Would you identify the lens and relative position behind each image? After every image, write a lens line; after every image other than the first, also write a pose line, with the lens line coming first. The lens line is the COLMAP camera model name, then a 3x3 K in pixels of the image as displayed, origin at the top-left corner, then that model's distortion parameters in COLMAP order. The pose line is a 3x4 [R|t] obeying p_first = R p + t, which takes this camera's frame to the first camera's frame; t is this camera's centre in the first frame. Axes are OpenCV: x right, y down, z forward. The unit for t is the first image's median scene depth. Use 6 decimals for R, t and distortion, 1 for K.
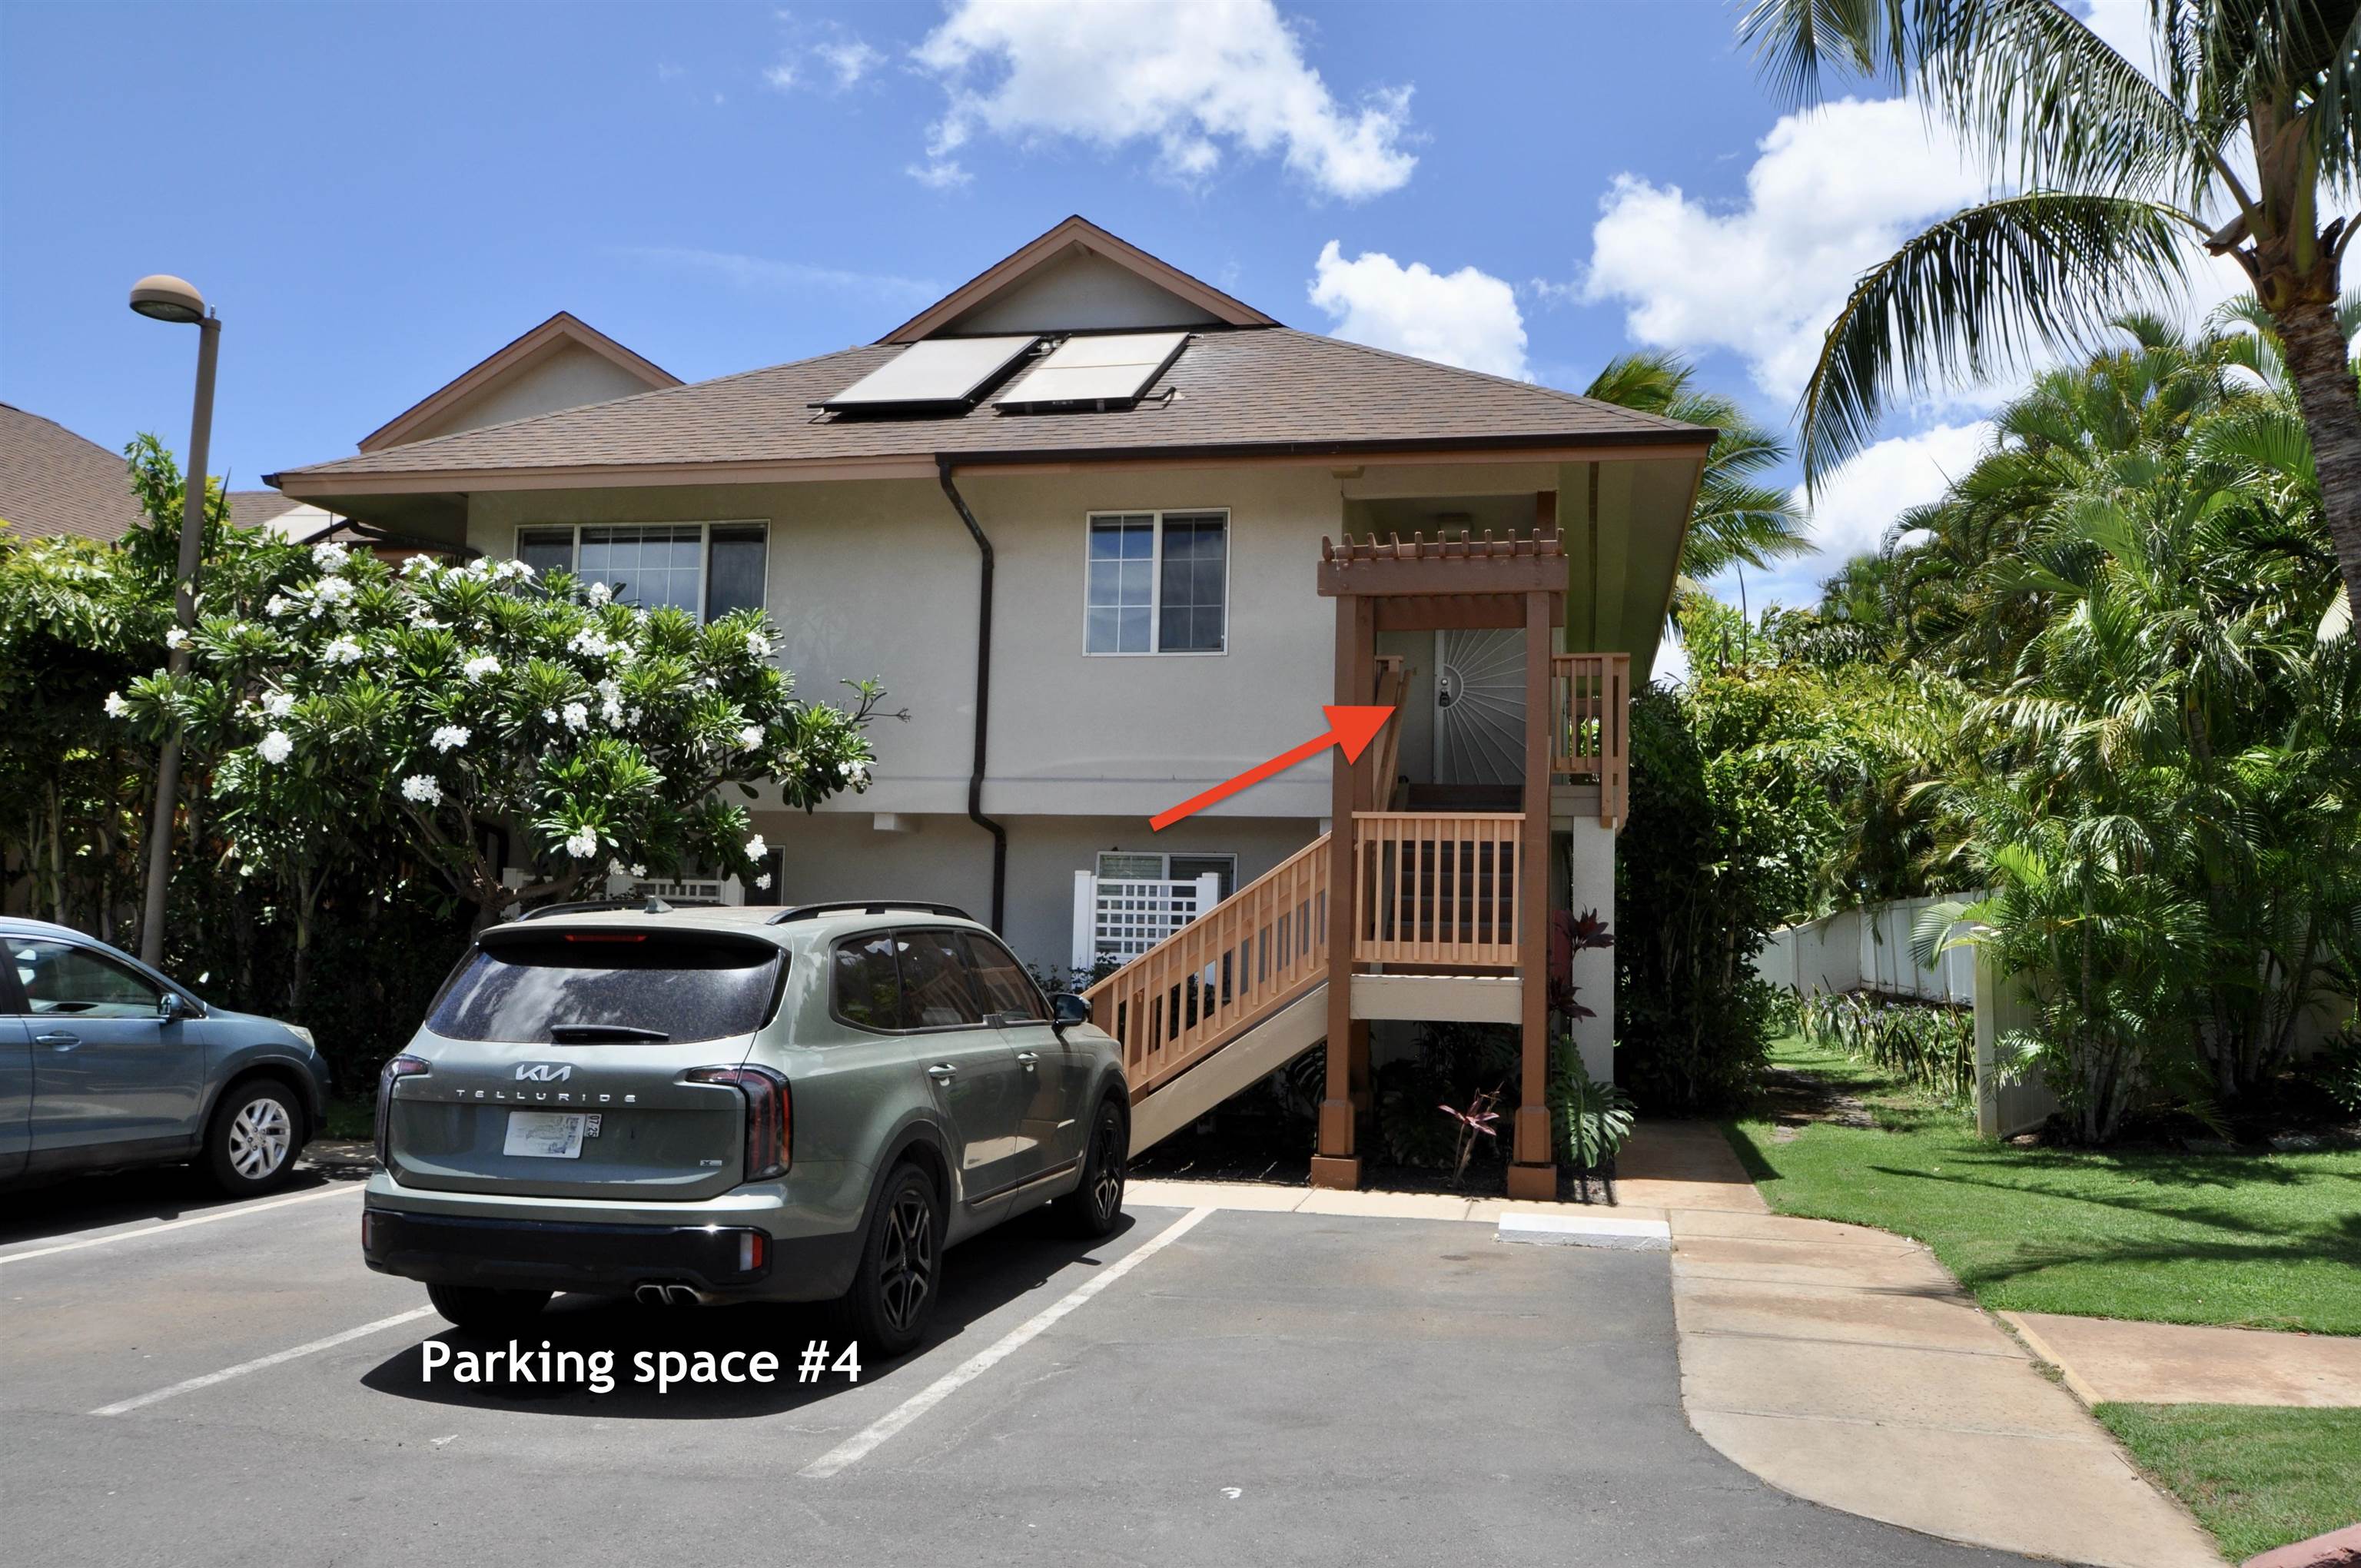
lens RADIAL K [[1808.5, 0, 1180.5], [0, 1808.5, 784.0], [0, 0, 1]] dist [0.122872, 0.001285]
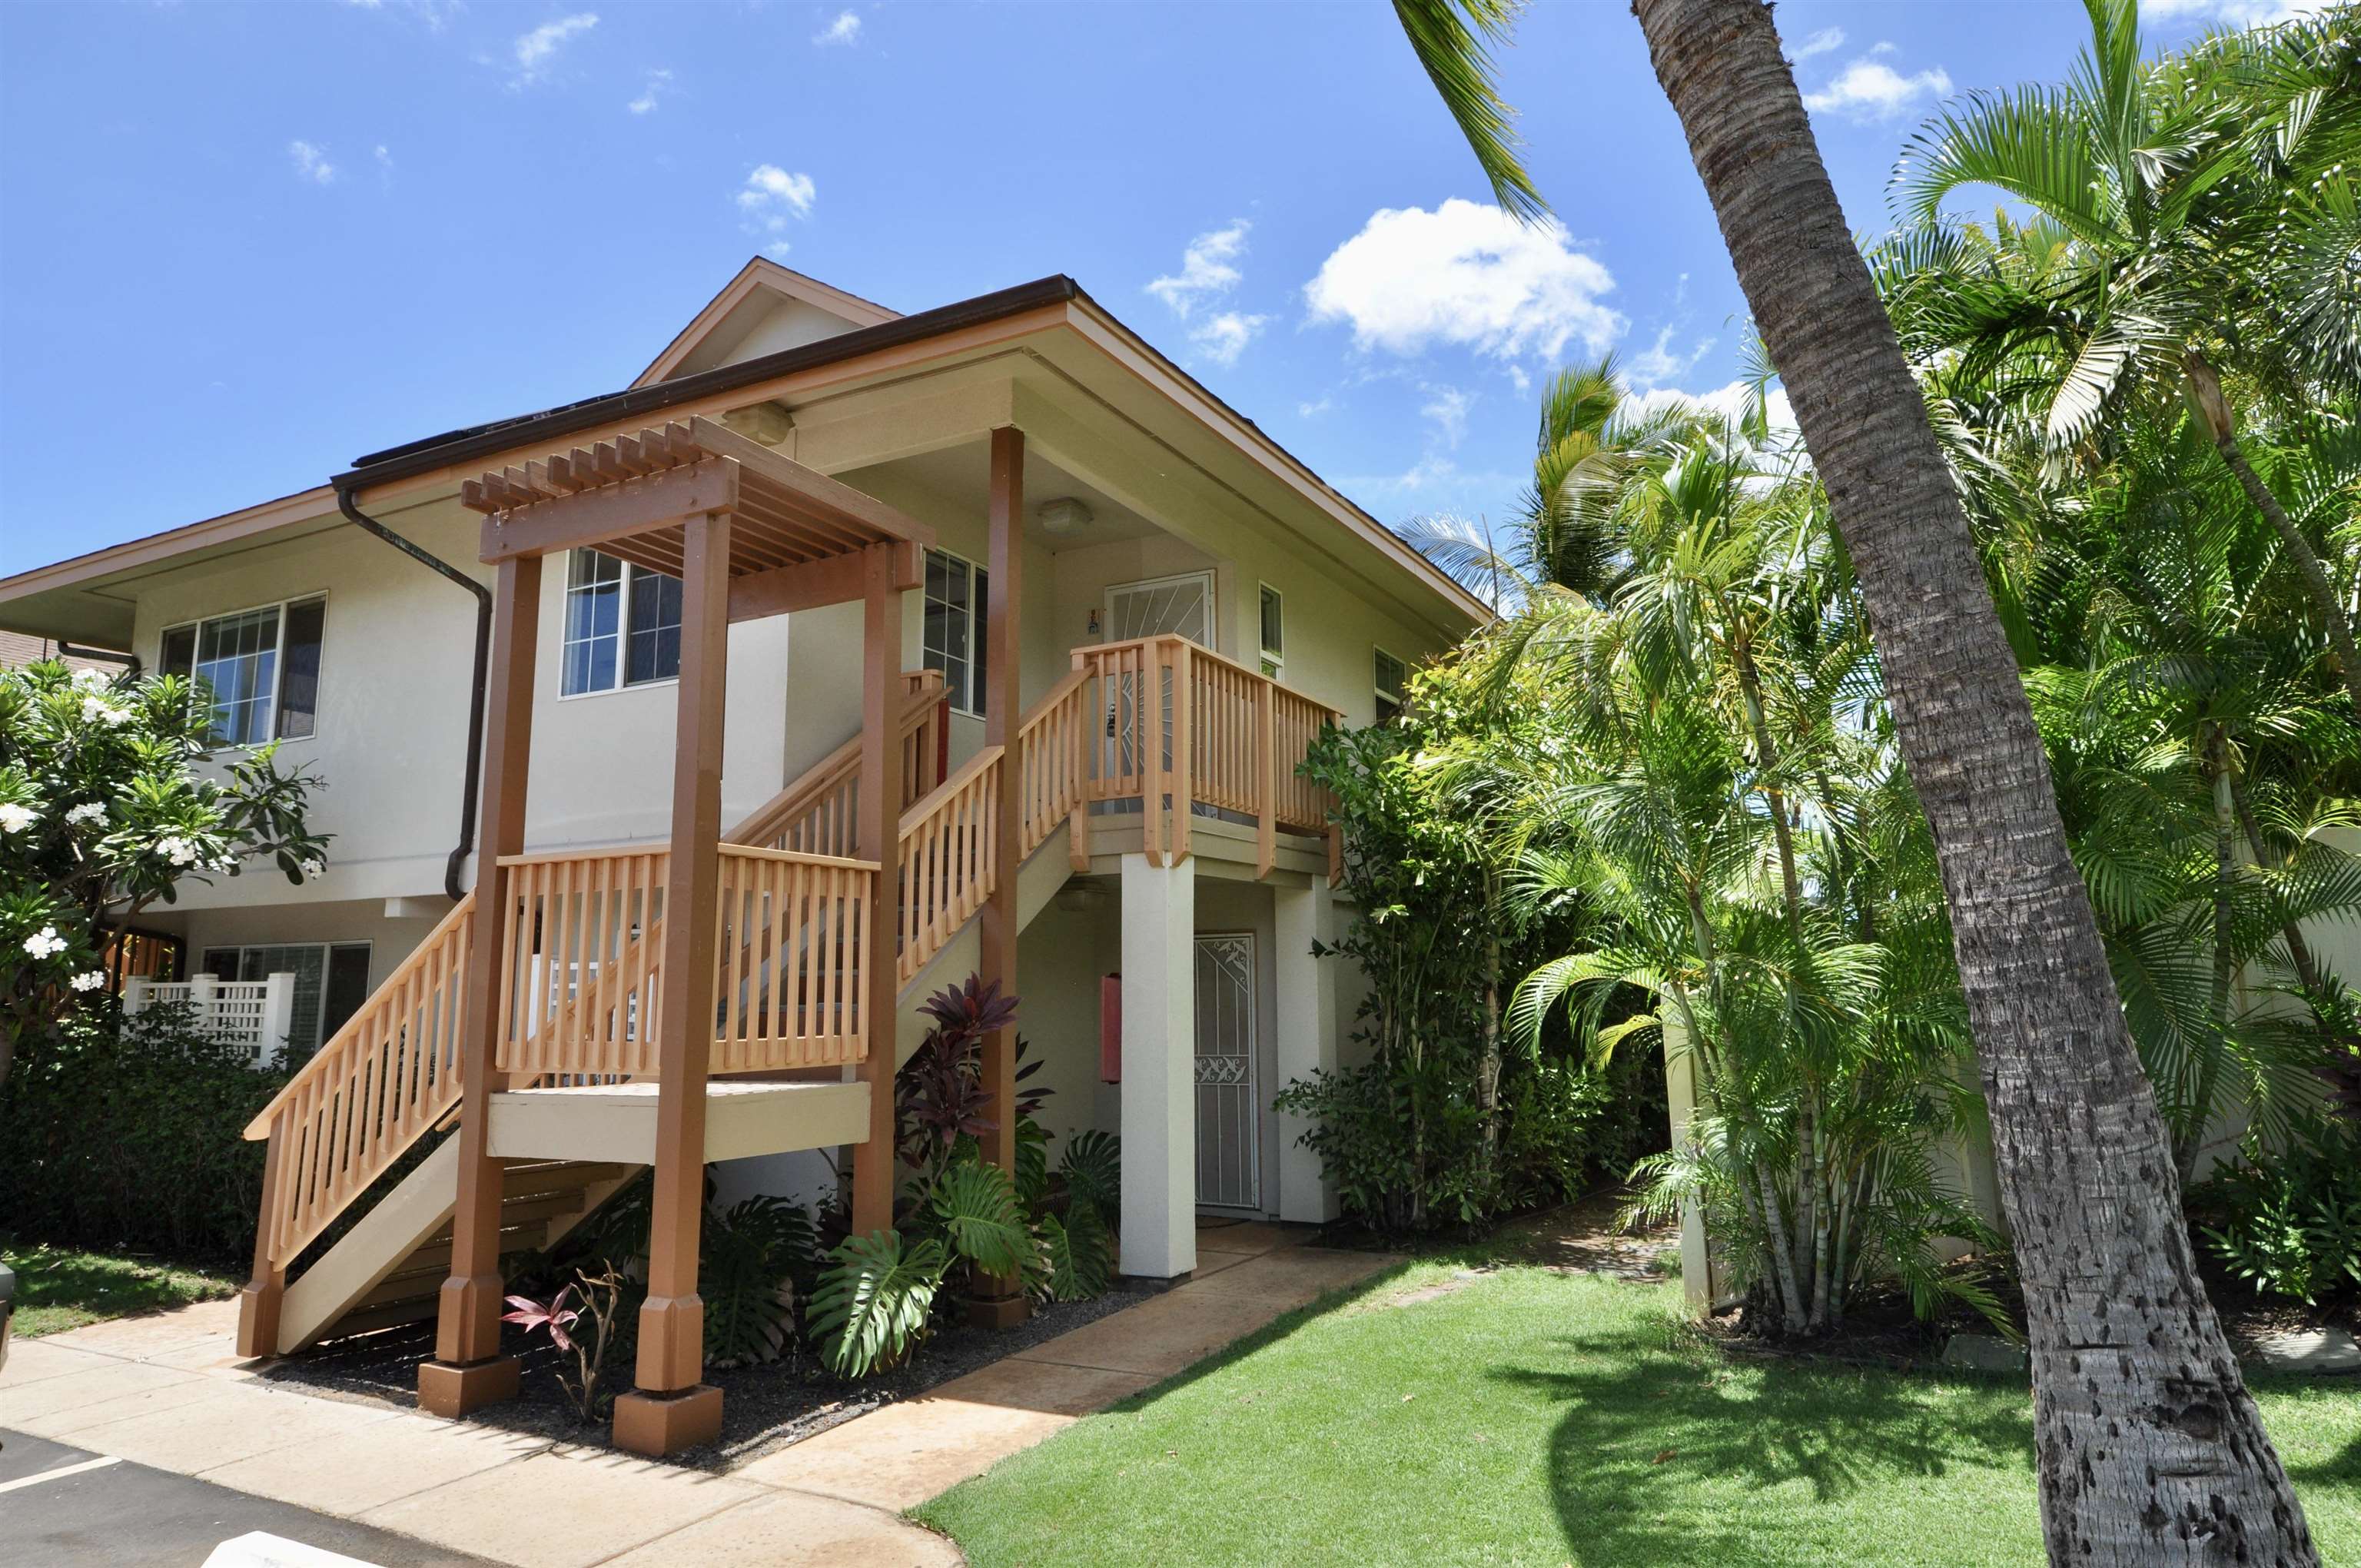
lens RADIAL K [[1410.6, 0, 1180.5], [0, 1410.6, 784.0], [0, 0, 1]] dist [0.029658, 0.000118]
pose [[0.951596, -0.073877, -0.298342, 0.446167], [0.051591, 0.995304, -0.081906, 0.040102], [0.302992, 0.062550, 0.950938, 0.480477]]
